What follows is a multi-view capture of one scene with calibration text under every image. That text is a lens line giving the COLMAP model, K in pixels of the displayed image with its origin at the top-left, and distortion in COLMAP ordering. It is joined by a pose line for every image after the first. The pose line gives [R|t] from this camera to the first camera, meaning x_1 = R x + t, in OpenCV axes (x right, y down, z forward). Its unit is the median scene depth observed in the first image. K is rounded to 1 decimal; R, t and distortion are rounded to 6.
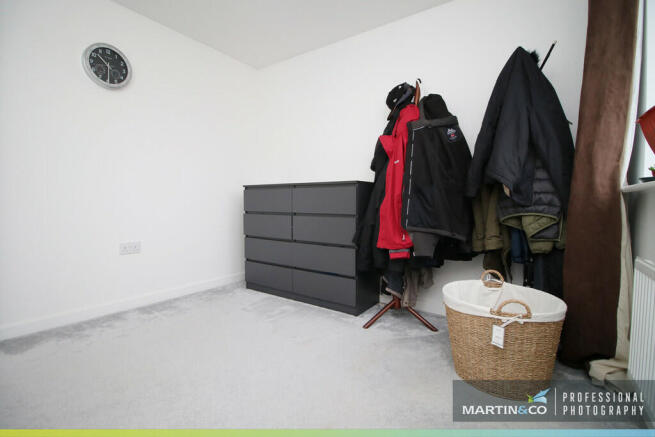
lens RADIAL K [[300.7, 0, 327.6], [0, 300.7, 217.9], [0, 0, 1]] dist [-0.007791, -0.009853]
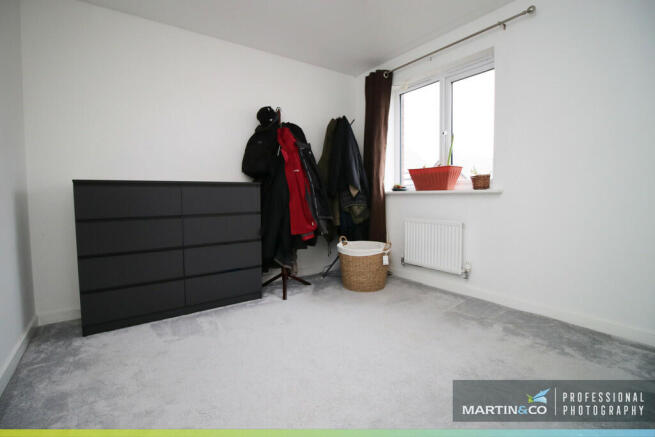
lens RADIAL K [[300.7, 0, 327.1], [0, 300.7, 216.2], [0, 0, 1]] dist [-0.007791, -0.009853]
pose [[0.327252, -0.077045, 0.941791, -1.006499], [0.055944, 0.996502, 0.062081, -0.055039], [-0.943279, 0.032372, 0.330418, 0.406850]]
